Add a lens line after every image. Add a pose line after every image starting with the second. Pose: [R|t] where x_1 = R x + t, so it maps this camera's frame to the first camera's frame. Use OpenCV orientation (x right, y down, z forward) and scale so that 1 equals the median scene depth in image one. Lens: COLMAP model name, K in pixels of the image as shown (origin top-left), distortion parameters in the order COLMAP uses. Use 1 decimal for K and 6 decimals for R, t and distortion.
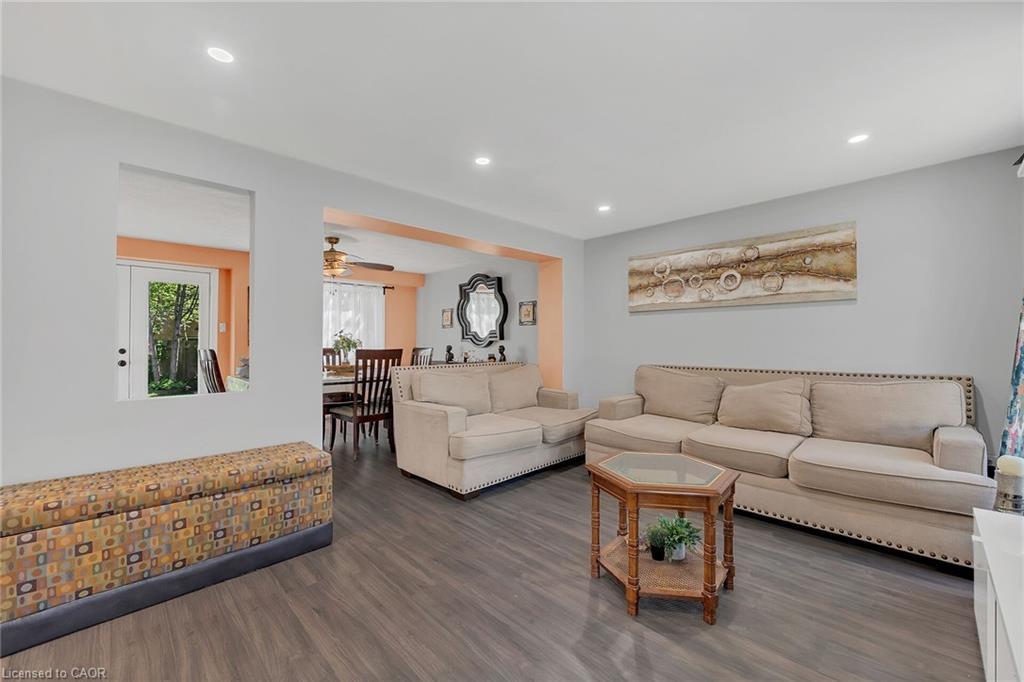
lens RADIAL K [[412.7, 0, 534.7], [0, 412.7, 341.2], [0, 0, 1]] dist [0.001097, 0.000256]
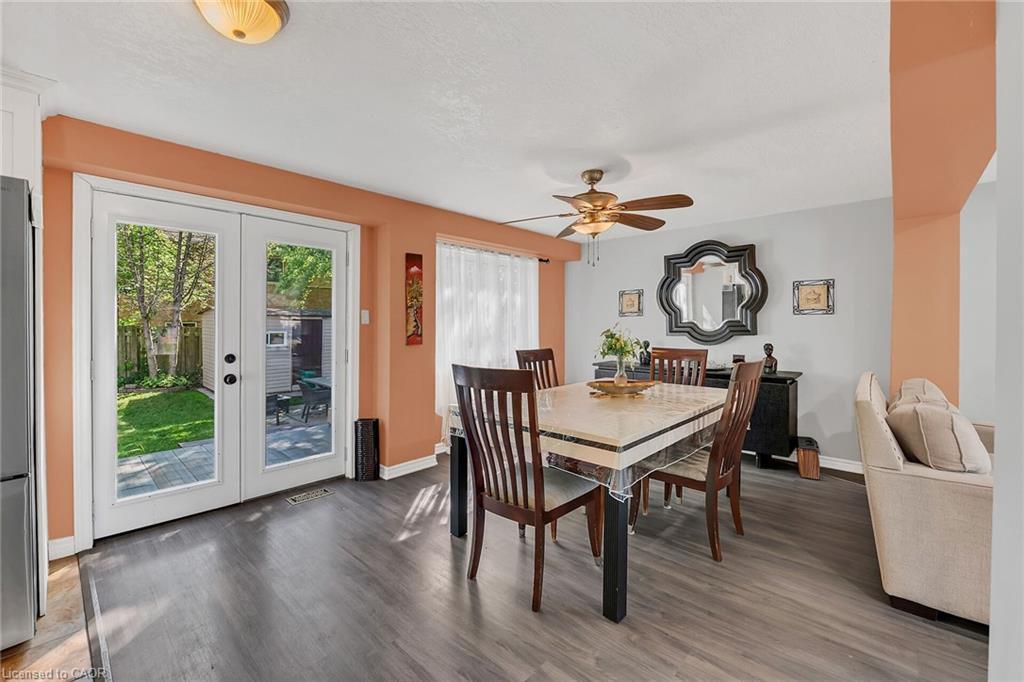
lens RADIAL K [[414.9, 0, 530.3], [0, 414.9, 329.1], [0, 0, 1]] dist [-0.001672, -0.000086]
pose [[0.998262, 0.001217, 0.058919, -0.520590], [-0.001896, 0.999932, 0.011477, -0.021526], [-0.058901, -0.011569, 0.998197, 0.332771]]
